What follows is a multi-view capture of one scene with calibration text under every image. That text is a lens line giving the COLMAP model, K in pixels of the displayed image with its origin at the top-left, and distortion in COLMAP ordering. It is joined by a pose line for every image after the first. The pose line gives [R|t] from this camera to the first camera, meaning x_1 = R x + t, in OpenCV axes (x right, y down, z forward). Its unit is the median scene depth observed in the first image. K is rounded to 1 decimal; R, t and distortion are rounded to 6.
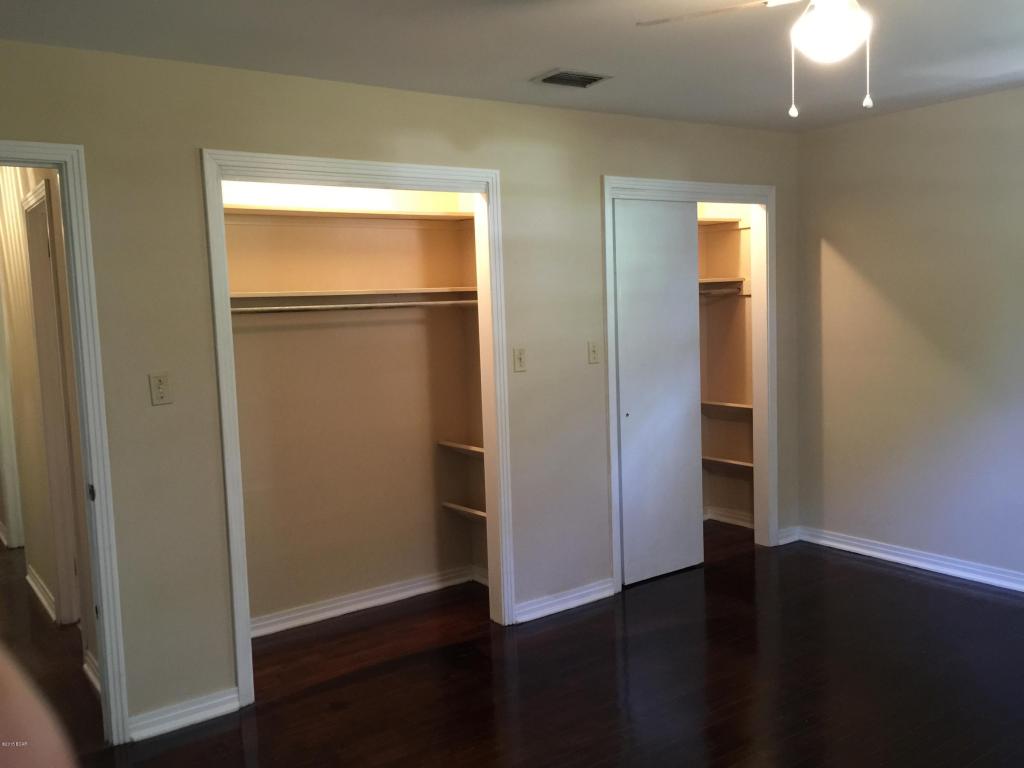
lens RADIAL K [[882.2, 0, 512.3], [0, 882.2, 386.5], [0, 0, 1]] dist [0.089541, -0.098853]
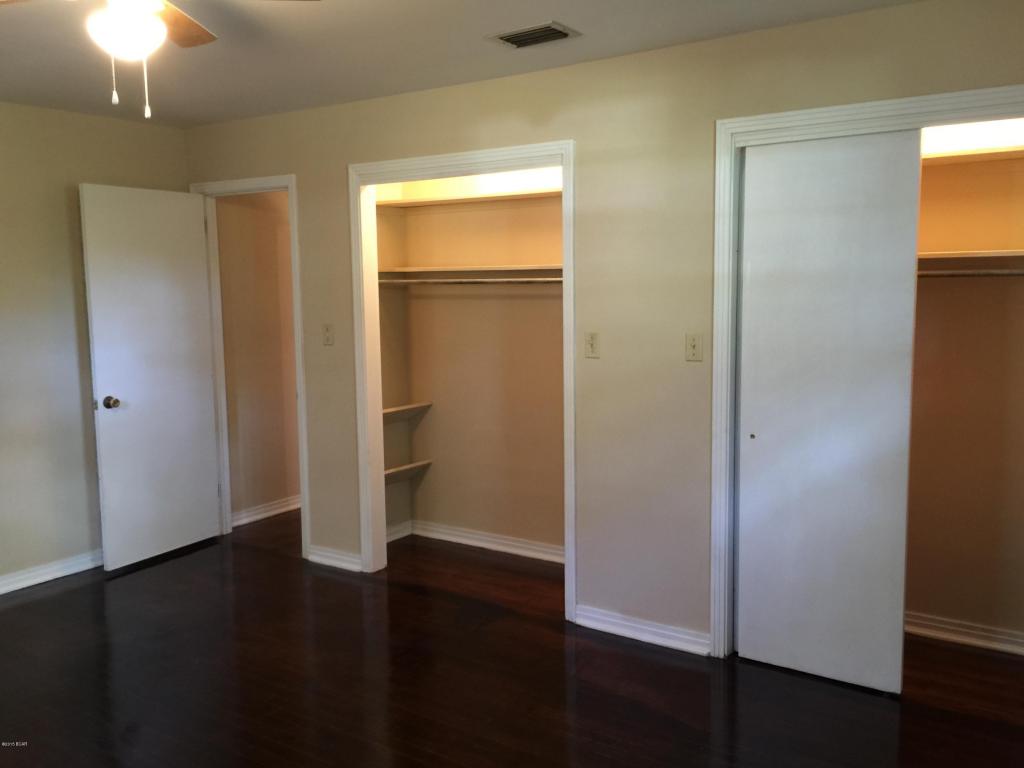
lens RADIAL K [[891.5, 0, 511.4], [0, 891.5, 377.3], [0, 0, 1]] dist [0.087648, -0.113314]
pose [[0.335203, 0.136375, -0.932224, 0.849137], [-0.091525, 0.989502, 0.111845, -0.092999], [0.937690, 0.047831, 0.344166, 0.607124]]
